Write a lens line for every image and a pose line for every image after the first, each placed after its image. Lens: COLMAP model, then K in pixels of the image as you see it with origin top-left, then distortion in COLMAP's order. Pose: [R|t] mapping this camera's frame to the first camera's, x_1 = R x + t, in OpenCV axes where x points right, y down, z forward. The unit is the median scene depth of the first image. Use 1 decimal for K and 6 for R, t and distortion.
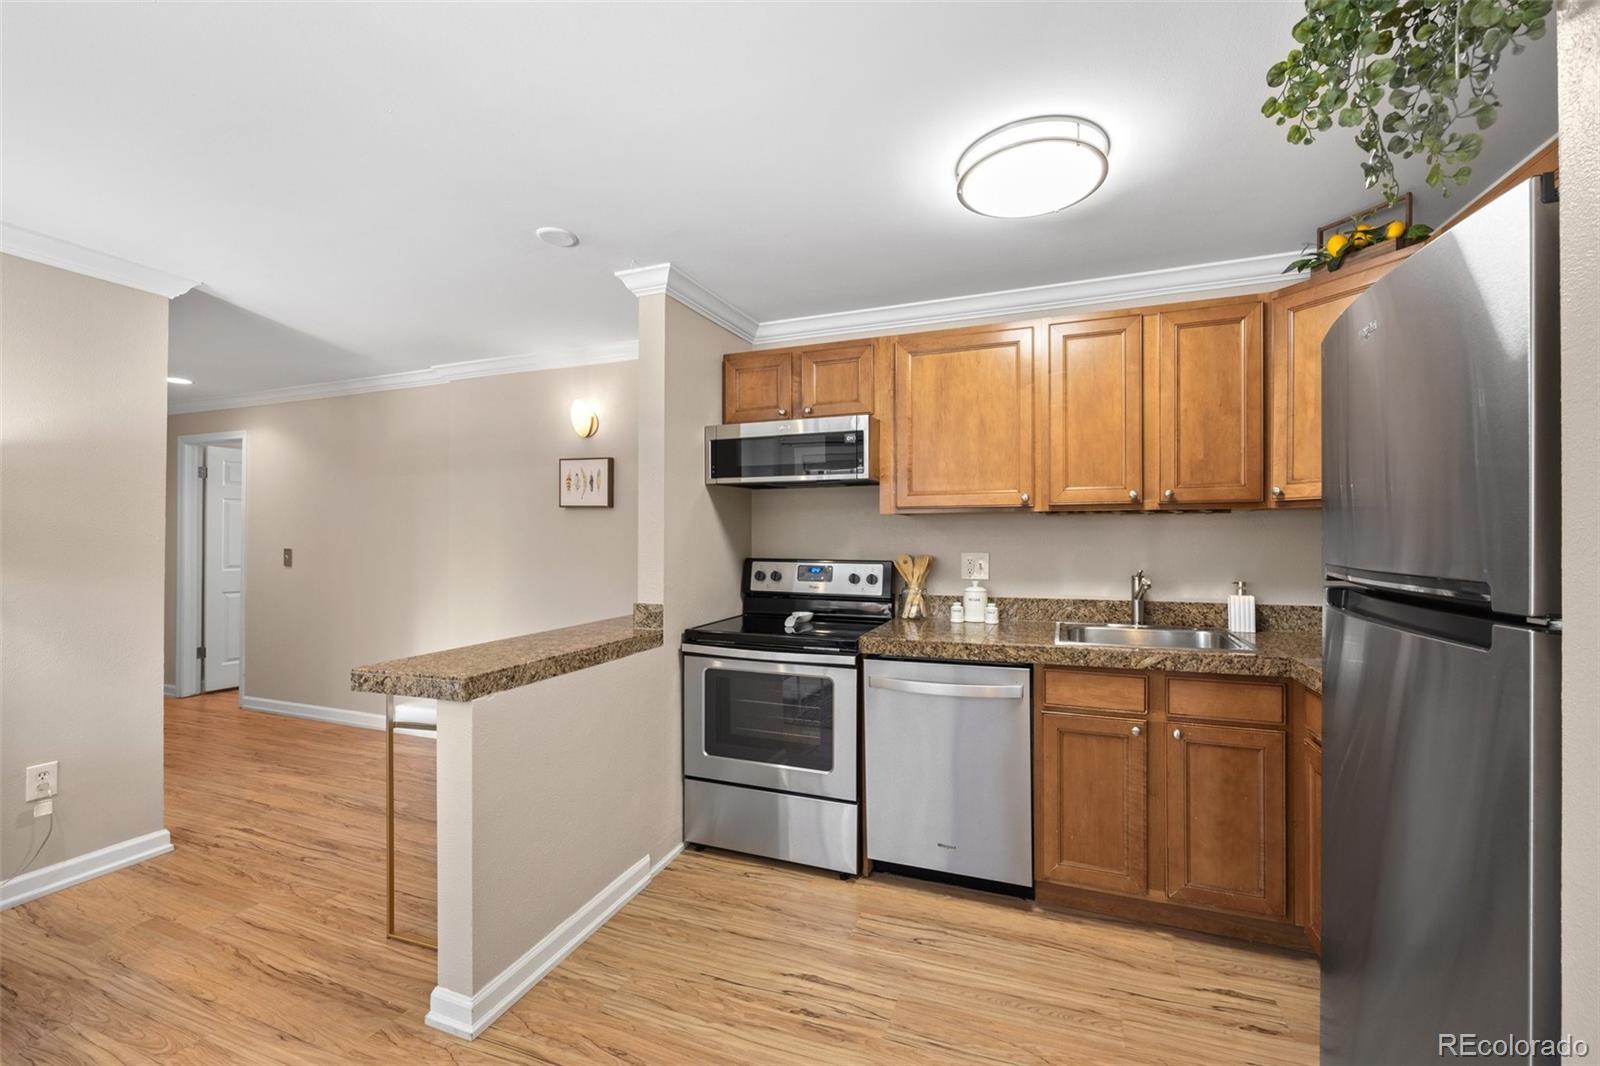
lens RADIAL K [[652.0, 0, 809.1], [0, 652.0, 537.1], [0, 0, 1]] dist [-0.003484, 0.000049]
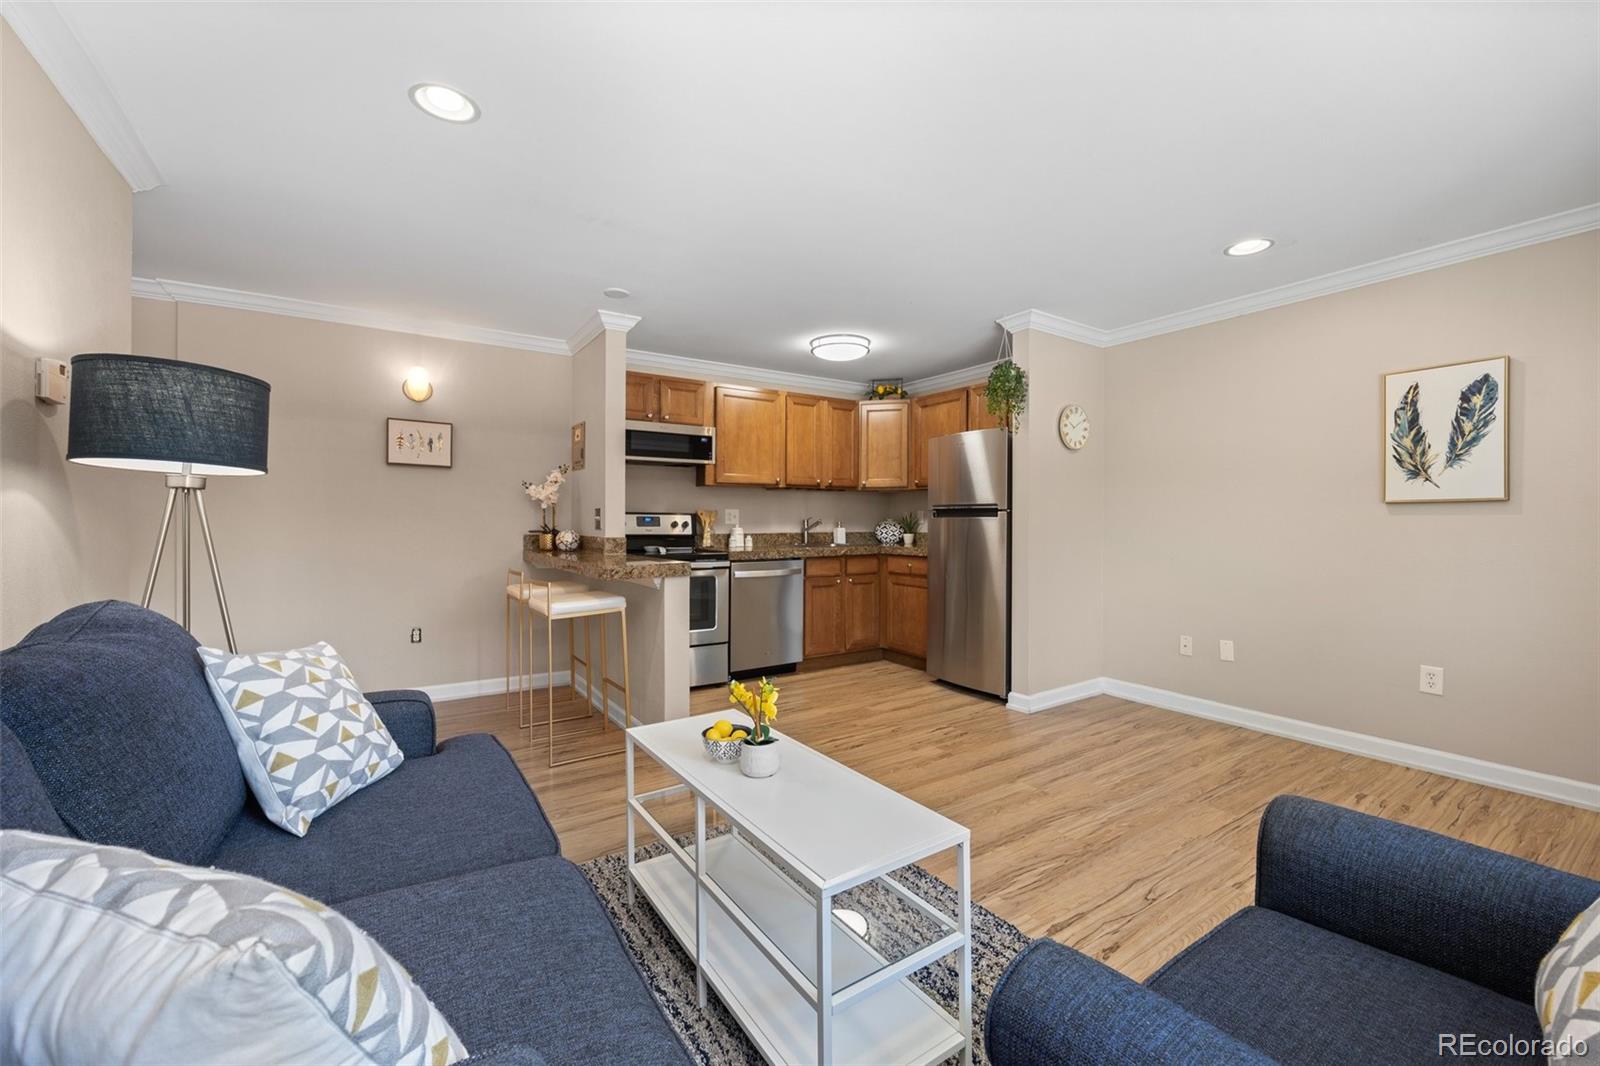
lens RADIAL K [[640.1, 0, 809.6], [0, 640.1, 528.2], [0, 0, 1]] dist [-0.001712, -0.000365]
pose [[0.582210, -0.006428, 0.813013, -1.188489], [-0.002056, 0.999954, 0.009379, 0.067526], [-0.813036, -0.007132, 0.582170, -0.216912]]
